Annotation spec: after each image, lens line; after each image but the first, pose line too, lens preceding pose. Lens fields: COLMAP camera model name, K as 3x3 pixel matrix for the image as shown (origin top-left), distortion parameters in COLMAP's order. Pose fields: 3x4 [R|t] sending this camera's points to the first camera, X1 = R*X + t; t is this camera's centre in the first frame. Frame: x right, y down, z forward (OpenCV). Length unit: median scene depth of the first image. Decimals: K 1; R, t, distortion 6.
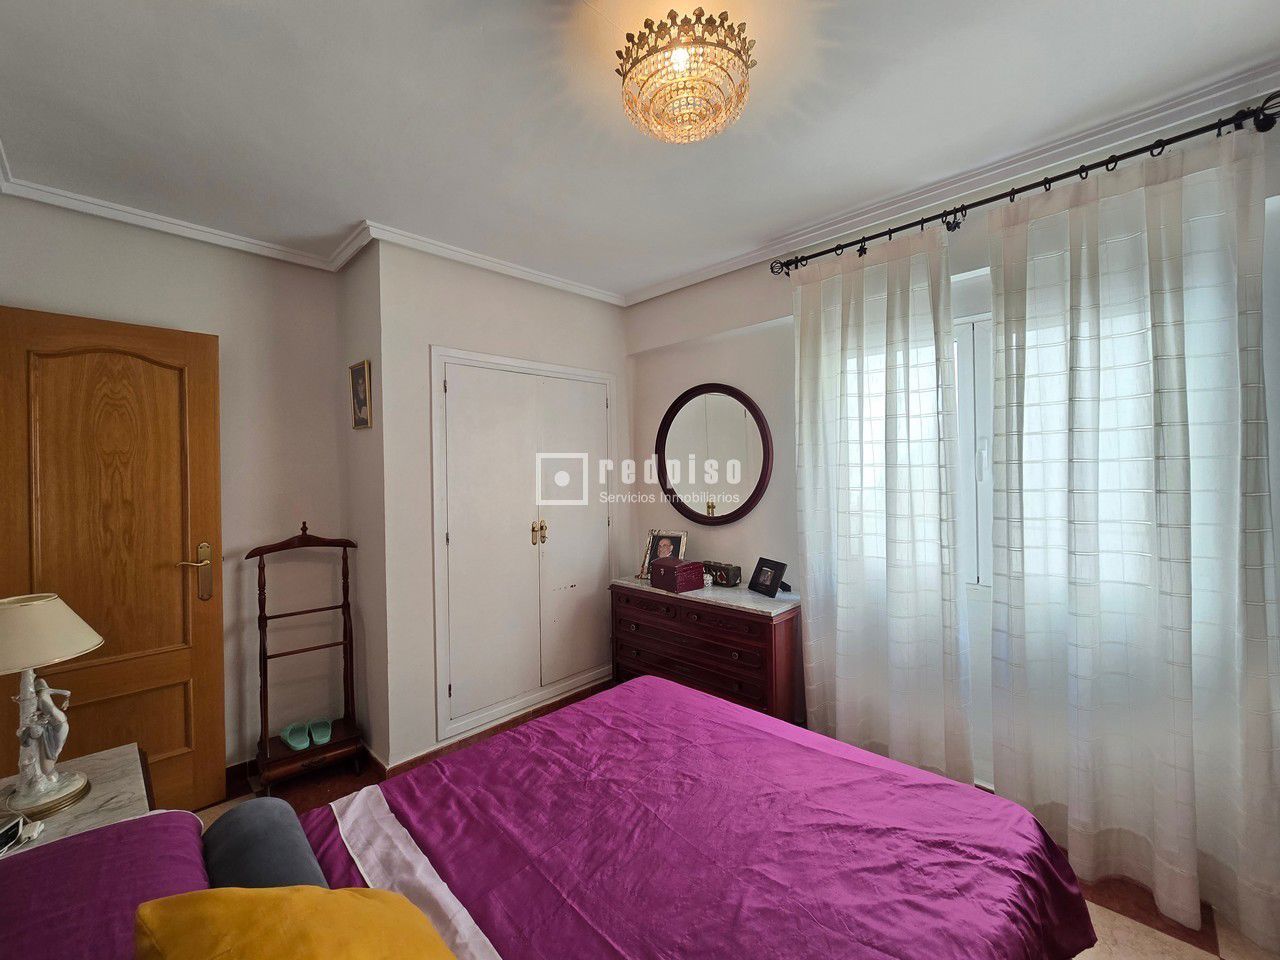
lens RADIAL K [[525.6, 0, 638.4], [0, 525.6, 469.4], [0, 0, 1]] dist [-0.005641, 0.003629]
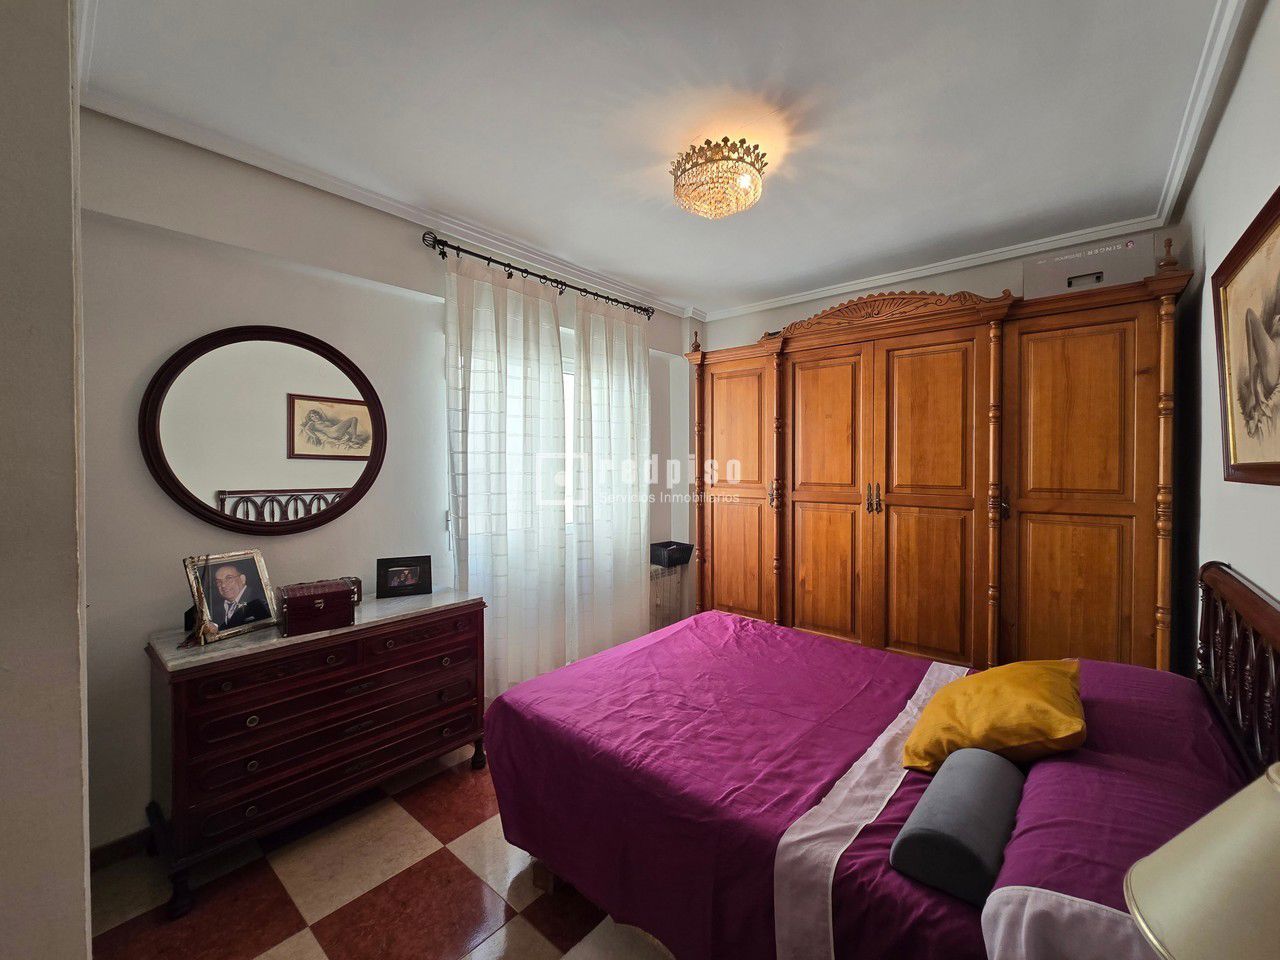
lens RADIAL K [[525.6, 0, 638.4], [0, 525.6, 469.4], [0, 0, 1]] dist [-0.005641, 0.003629]
pose [[-0.061355, 0.005459, 0.998101, -1.078983], [0.003275, 0.999981, -0.005268, 0.049054], [-0.998111, 0.002945, -0.061371, 1.071566]]
